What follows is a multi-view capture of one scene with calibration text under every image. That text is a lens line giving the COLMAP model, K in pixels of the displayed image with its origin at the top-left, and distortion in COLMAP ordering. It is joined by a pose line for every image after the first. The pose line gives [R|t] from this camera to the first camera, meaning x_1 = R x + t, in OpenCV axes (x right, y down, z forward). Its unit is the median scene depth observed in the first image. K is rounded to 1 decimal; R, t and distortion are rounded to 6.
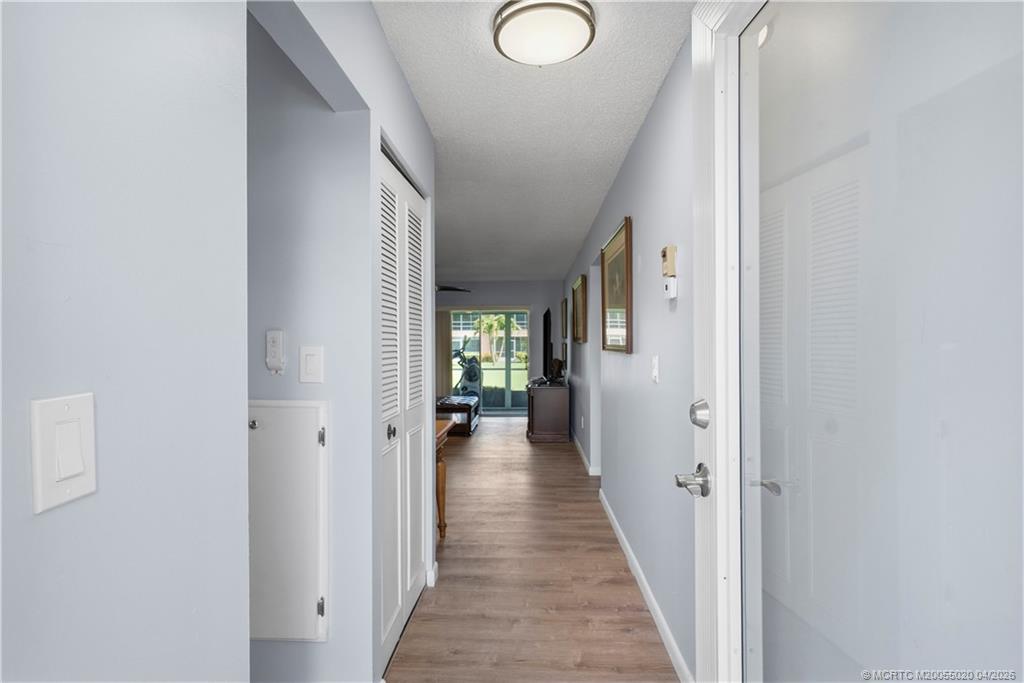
lens RADIAL K [[531.6, 0, 512.5], [0, 531.6, 341.5], [0, 0, 1]] dist [0.000000, 0.000000]
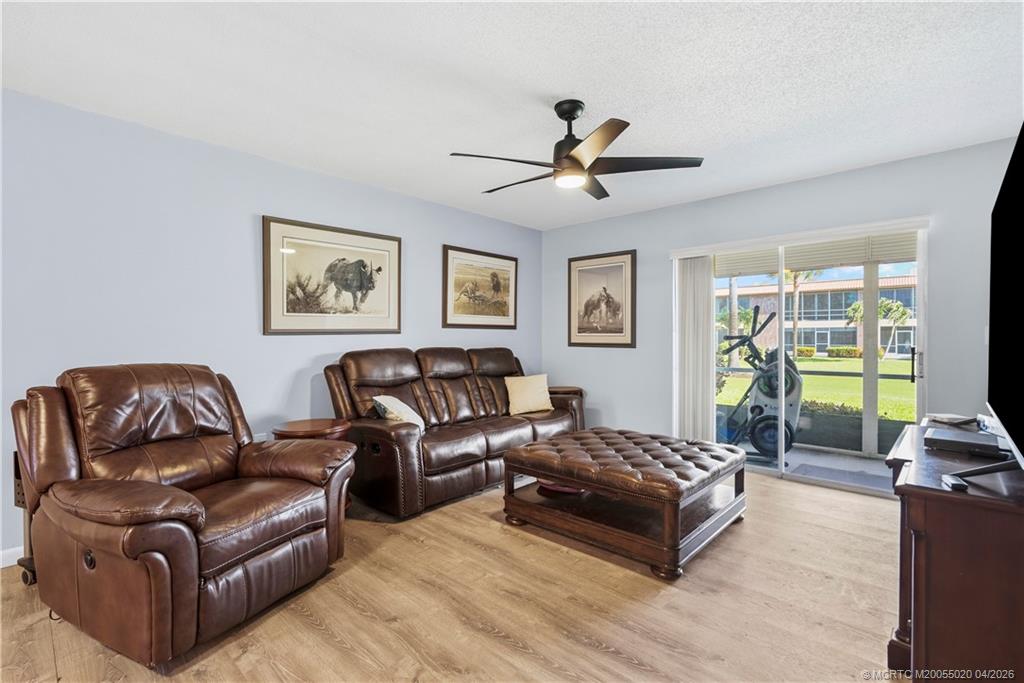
lens RADIAL K [[469.1, 0, 508.8], [0, 469.1, 338.5], [0, 0, 1]] dist [-0.002017, 0.000208]
pose [[0.758845, 0.005011, -0.651252, 0.020866], [0.000067, 0.999970, 0.007773, 0.014561], [0.651272, -0.005942, 0.758821, 0.448360]]
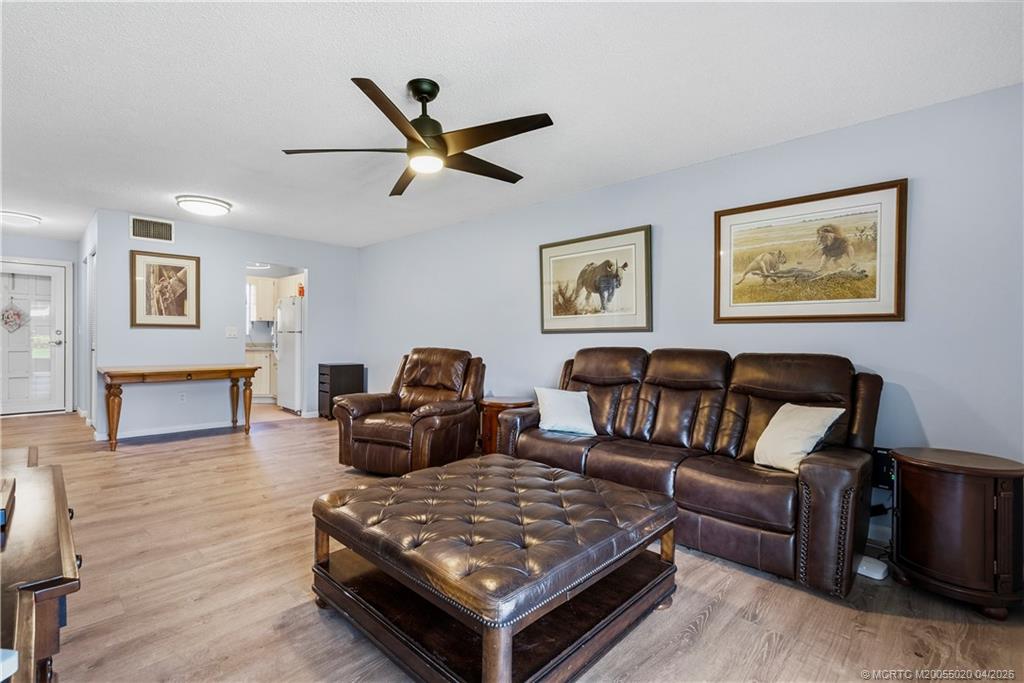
lens RADIAL K [[469.1, 0, 511.2], [0, 469.1, 341.9], [0, 0, 1]] dist [-0.002017, 0.000208]
pose [[-0.661800, 0.006630, -0.749651, 0.028255], [-0.003095, 0.999928, 0.011576, 0.017126], [0.749674, 0.009981, -0.661732, 0.781287]]
